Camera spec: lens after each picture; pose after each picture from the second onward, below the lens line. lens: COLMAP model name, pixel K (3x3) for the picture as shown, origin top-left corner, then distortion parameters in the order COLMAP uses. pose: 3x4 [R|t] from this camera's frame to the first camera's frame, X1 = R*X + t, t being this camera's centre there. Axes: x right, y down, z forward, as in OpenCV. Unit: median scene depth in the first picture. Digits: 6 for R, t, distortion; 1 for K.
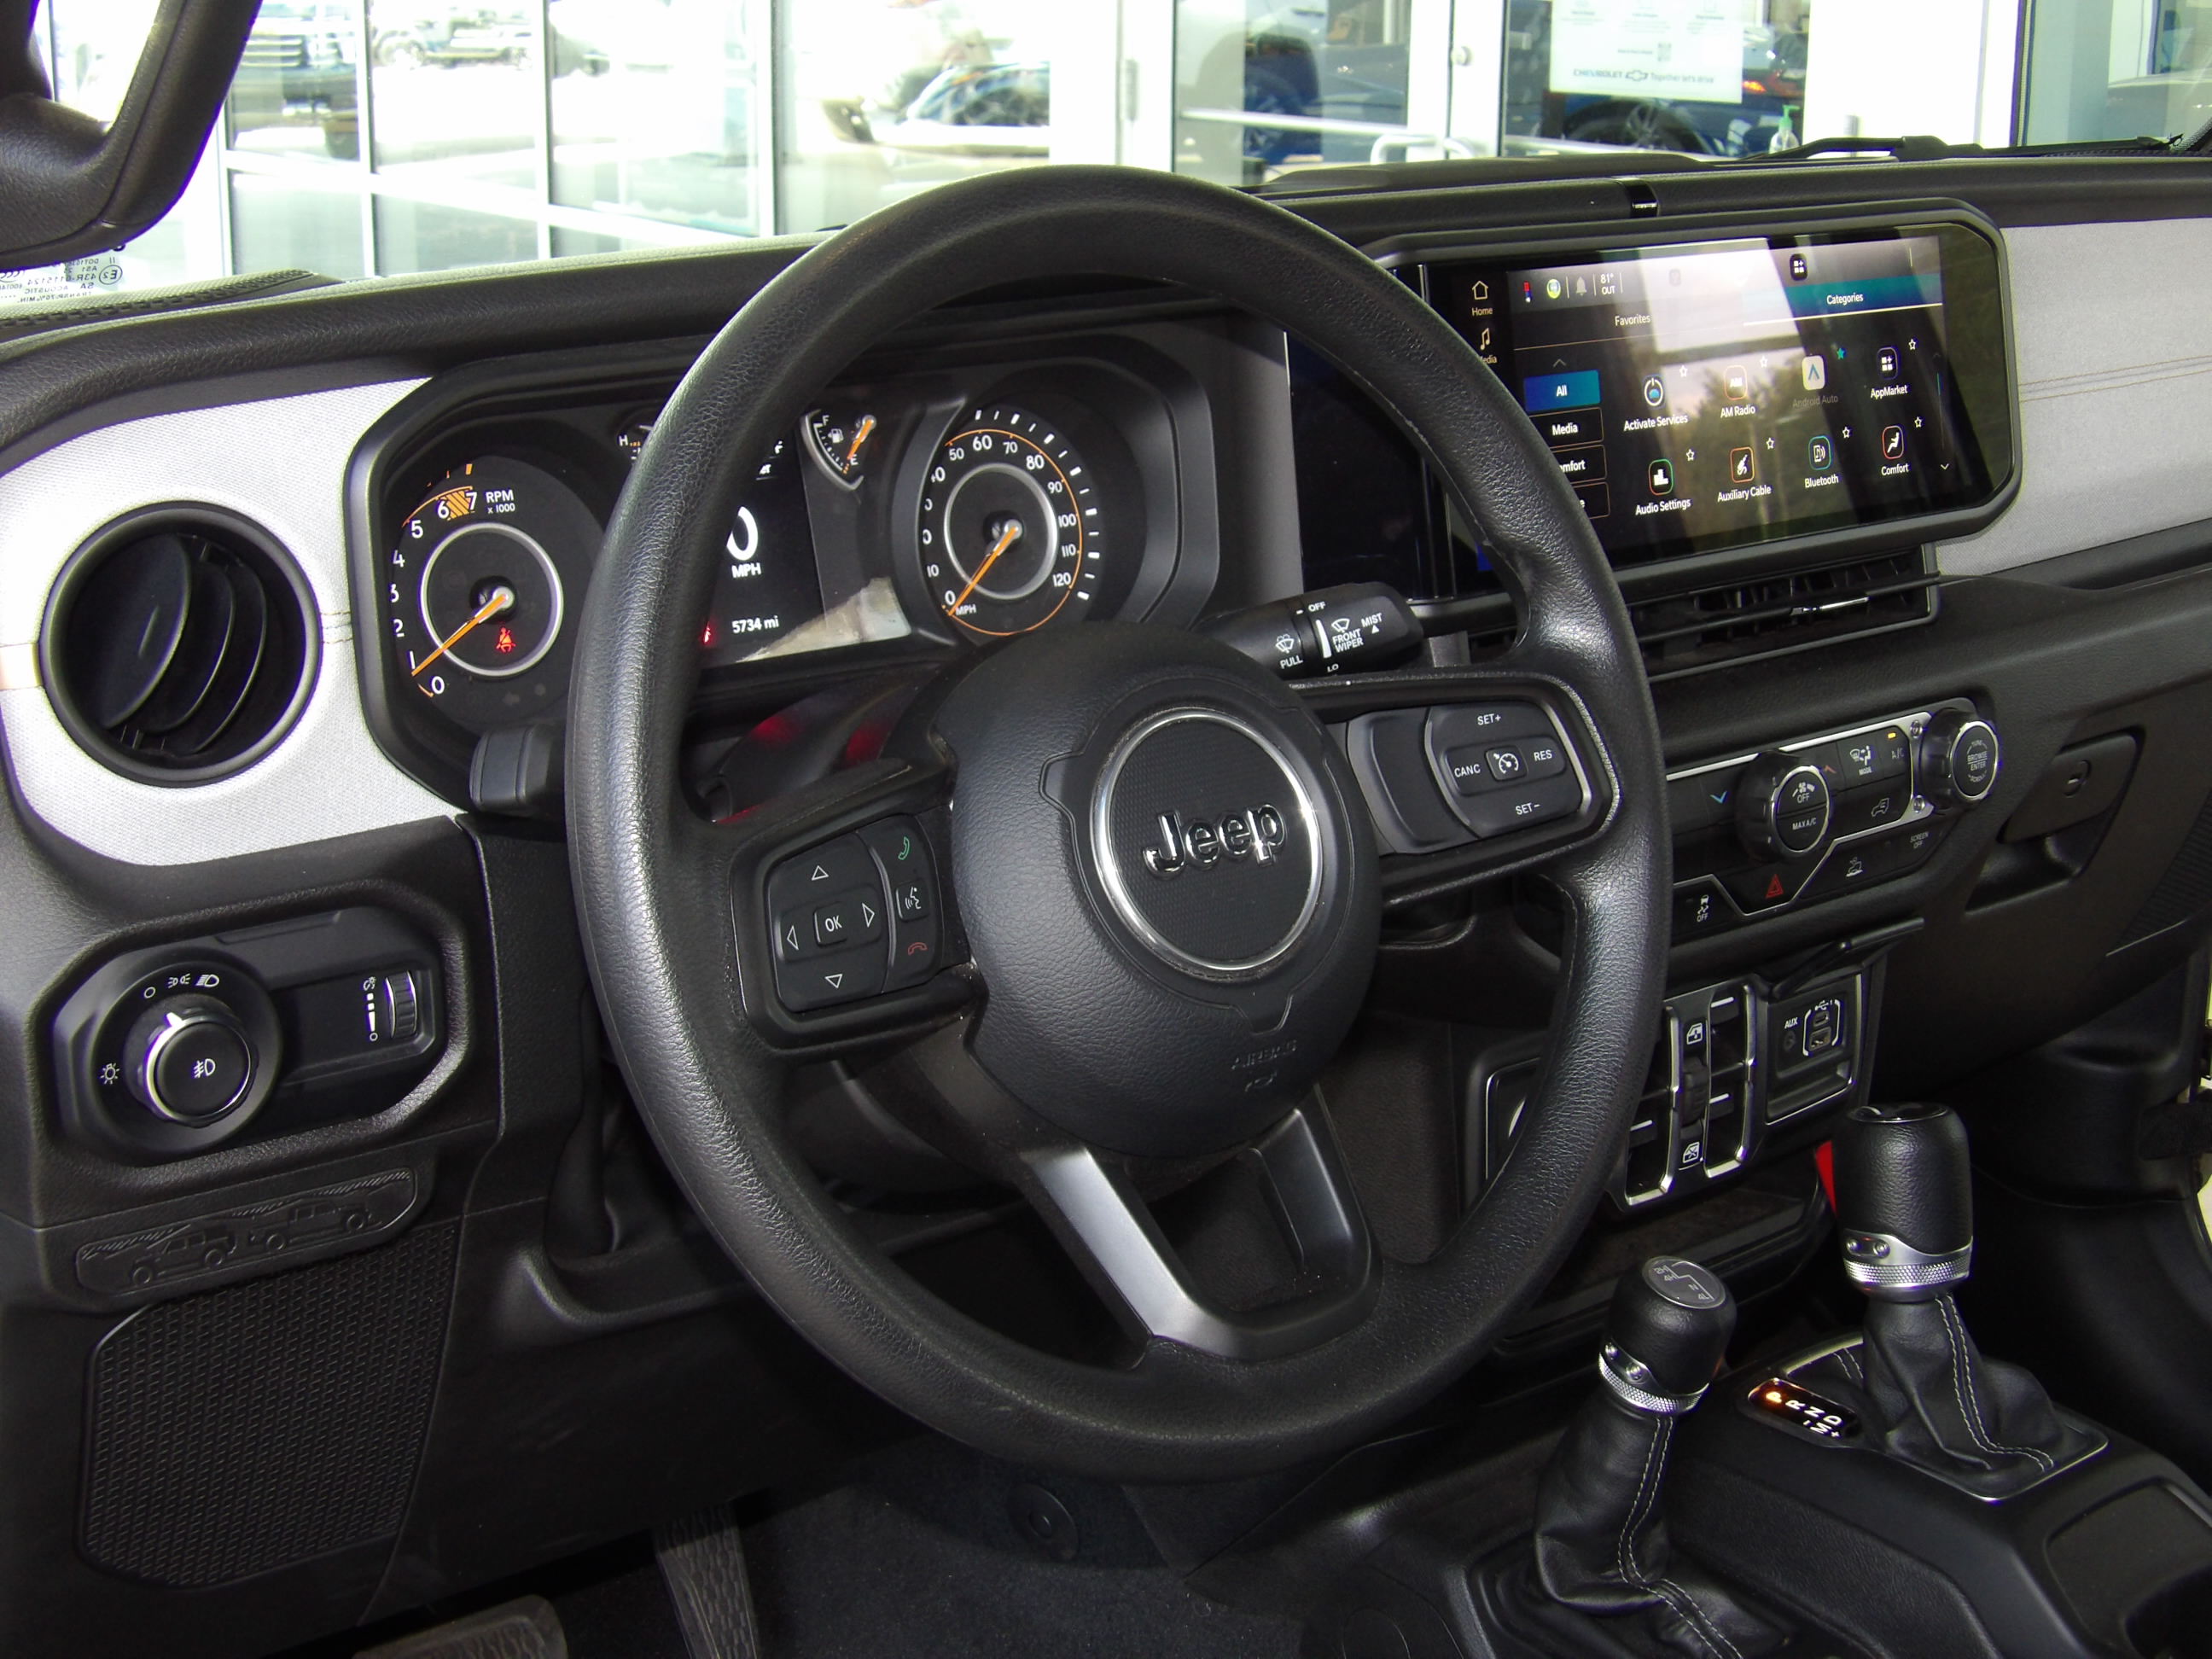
lens RADIAL K [[3003.9, 0, 1117.1], [0, 3003.9, 833.8], [0, 0, 1]] dist [-0.116720, 0.000000]
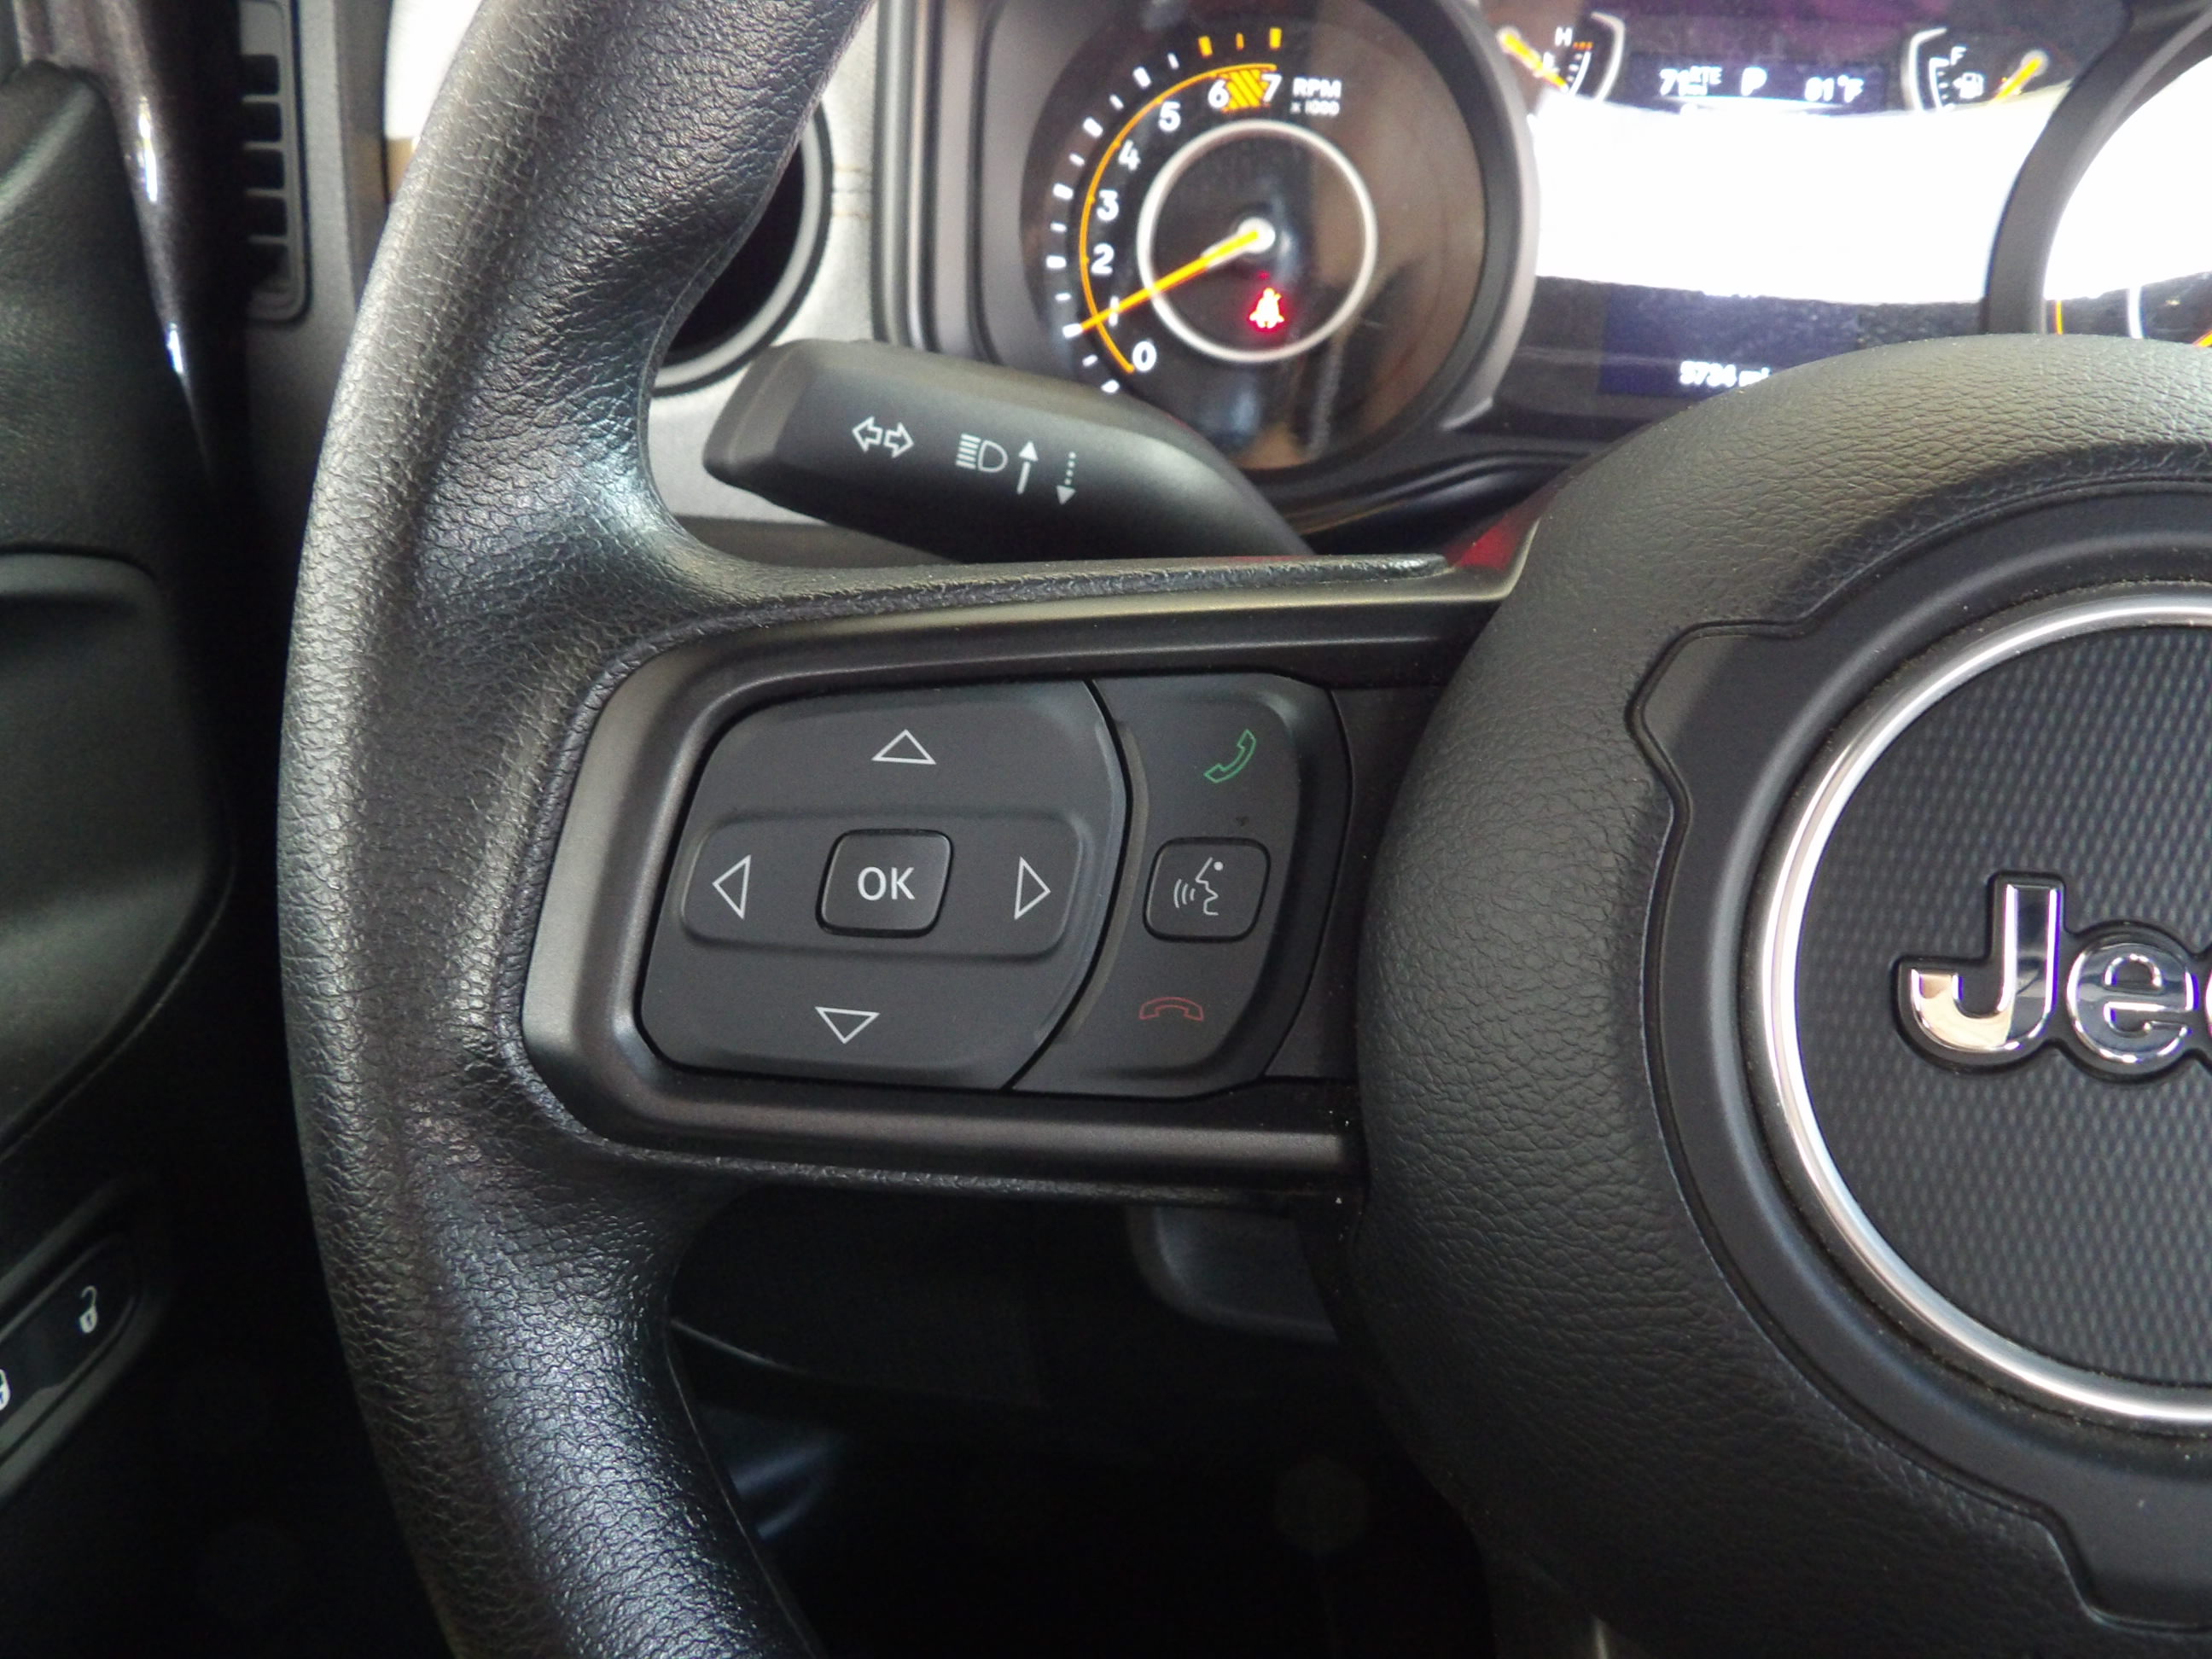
lens RADIAL K [[1842.2, 0, 1110.4], [0, 1842.2, 808.3], [0, 0, 1]] dist [-0.048360, 0.054626]
pose [[0.710001, 0.287877, -0.642671, 0.053702], [-0.229889, 0.957377, 0.174871, -0.019401], [0.665619, 0.023584, 0.745919, 0.585954]]
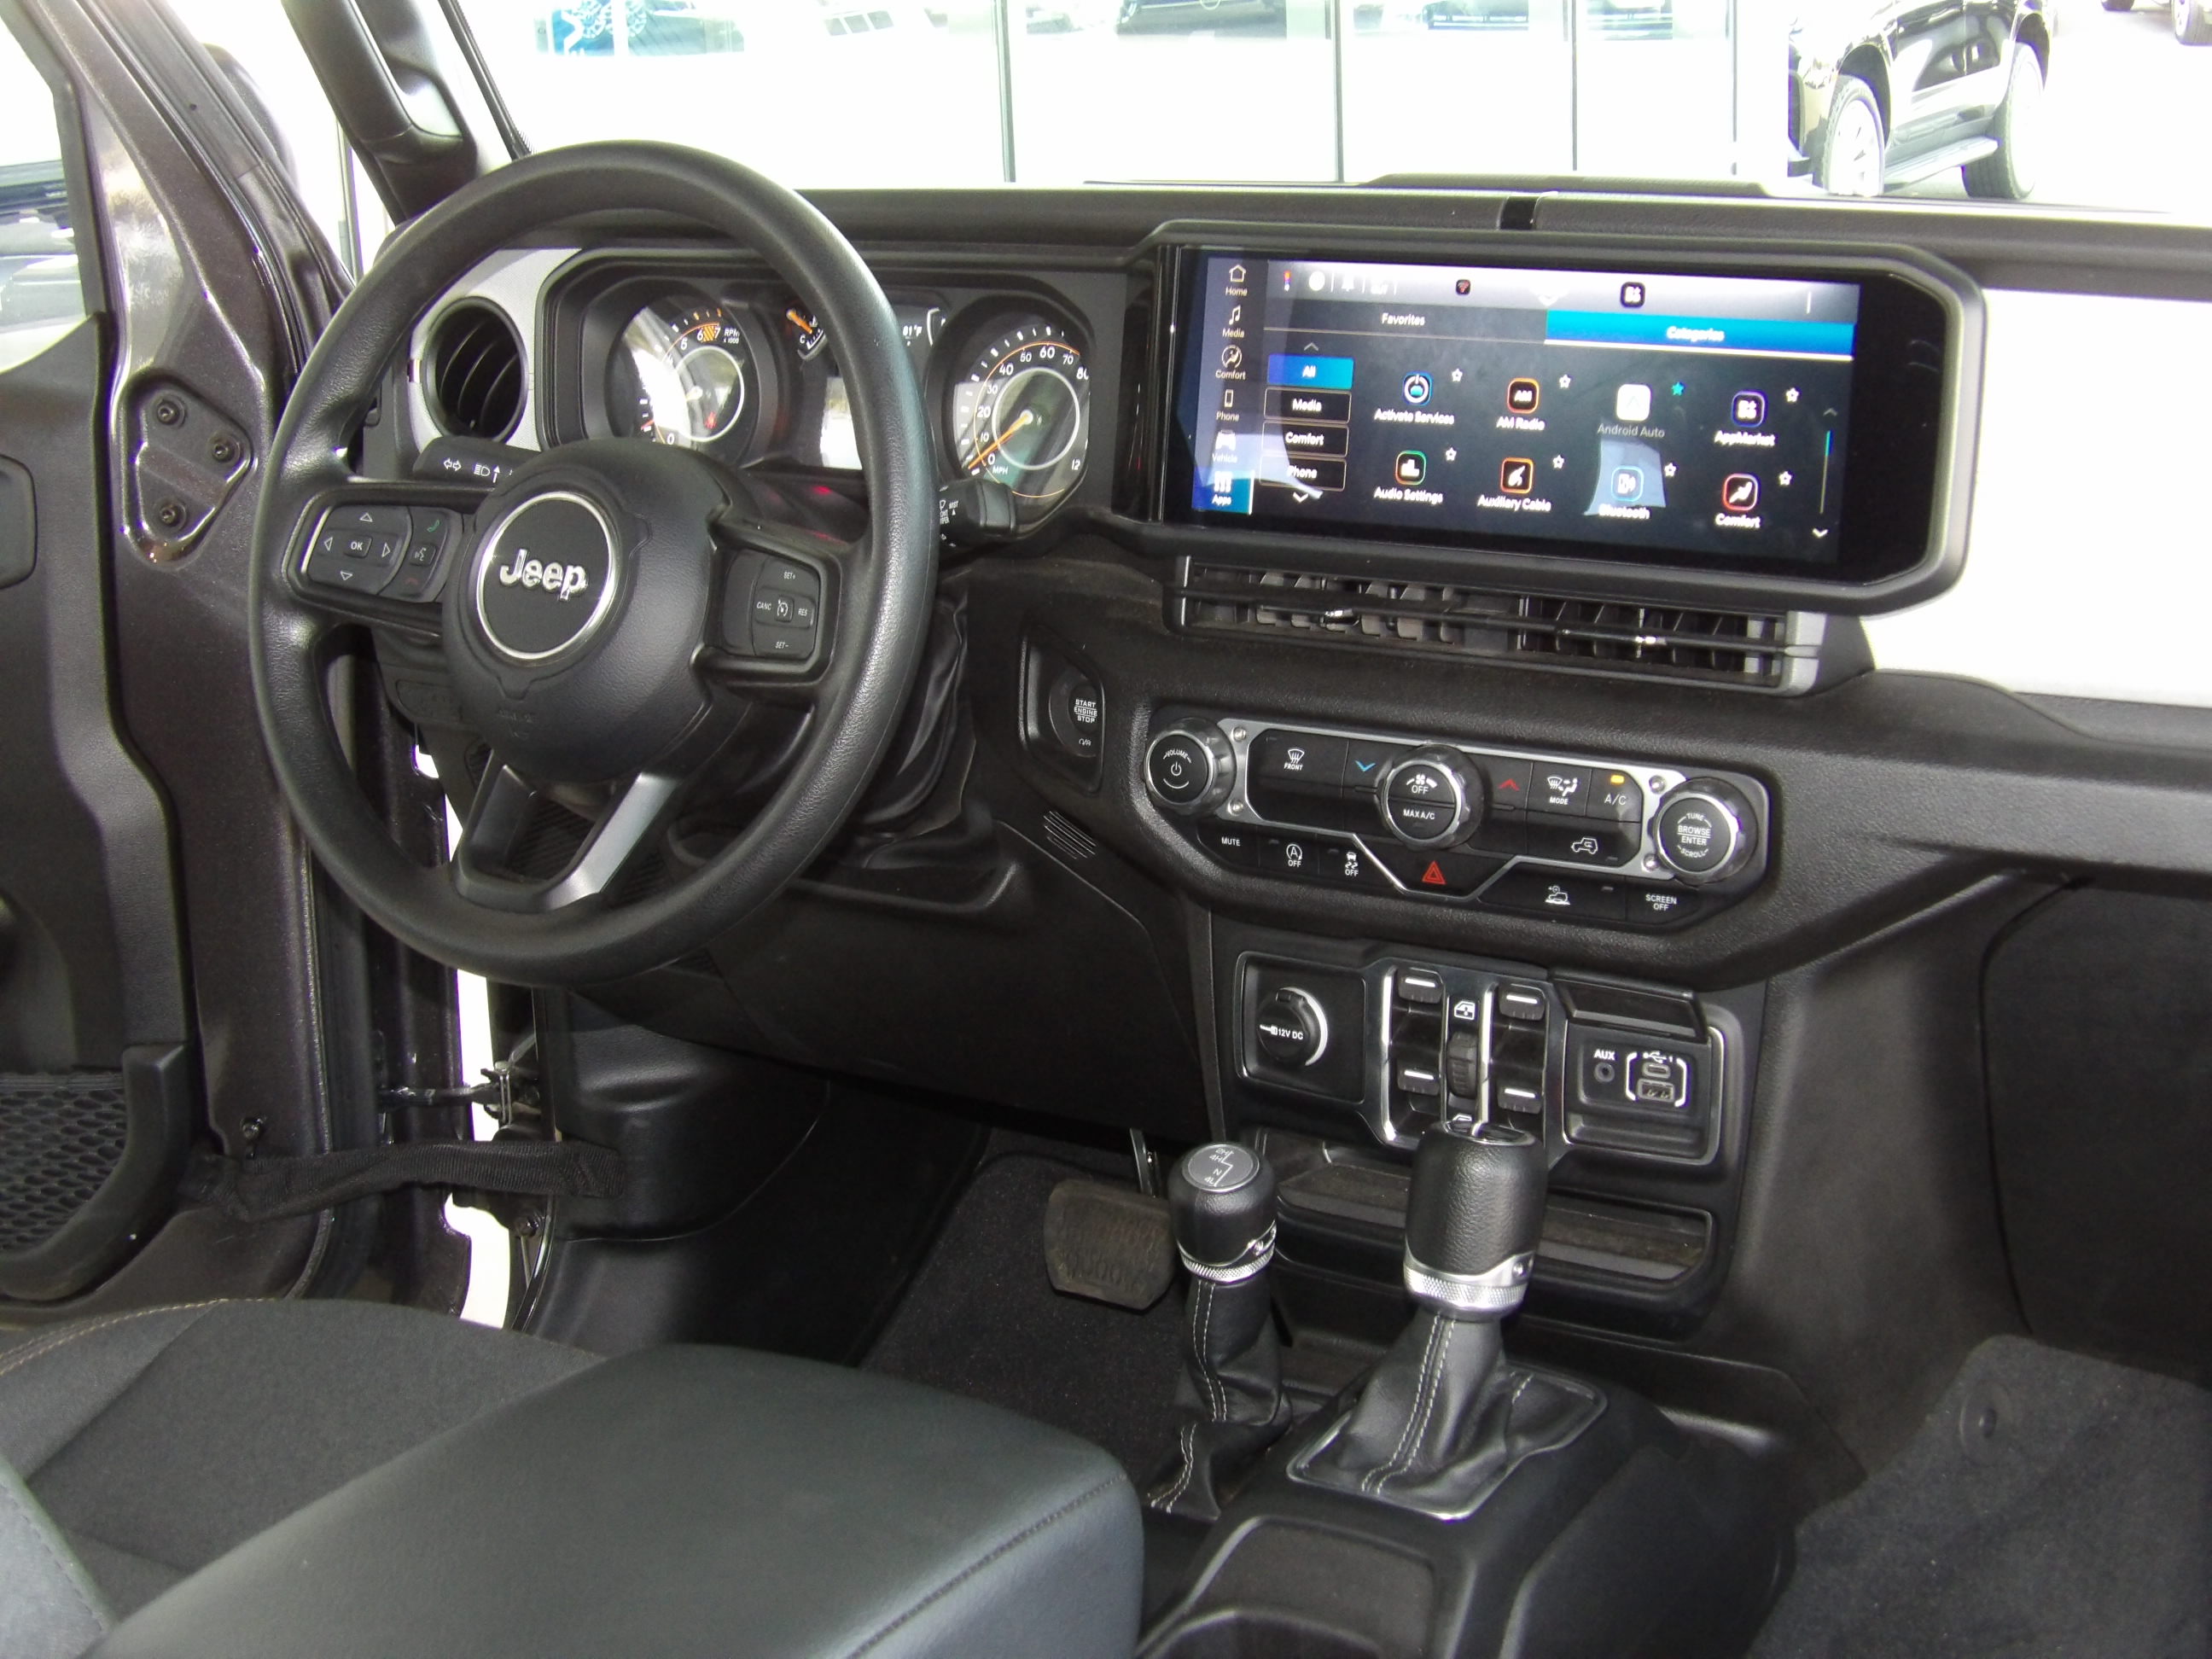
lens RADIAL K [[3003.9, 0, 1106.2], [0, 3003.9, 853.5], [0, 0, 1]] dist [-0.116720, 0.000000]
pose [[0.364479, 0.264256, -0.892930, 1.179574], [-0.240169, 0.953126, 0.184038, -0.163914], [0.899708, 0.147376, 0.410861, 0.489448]]
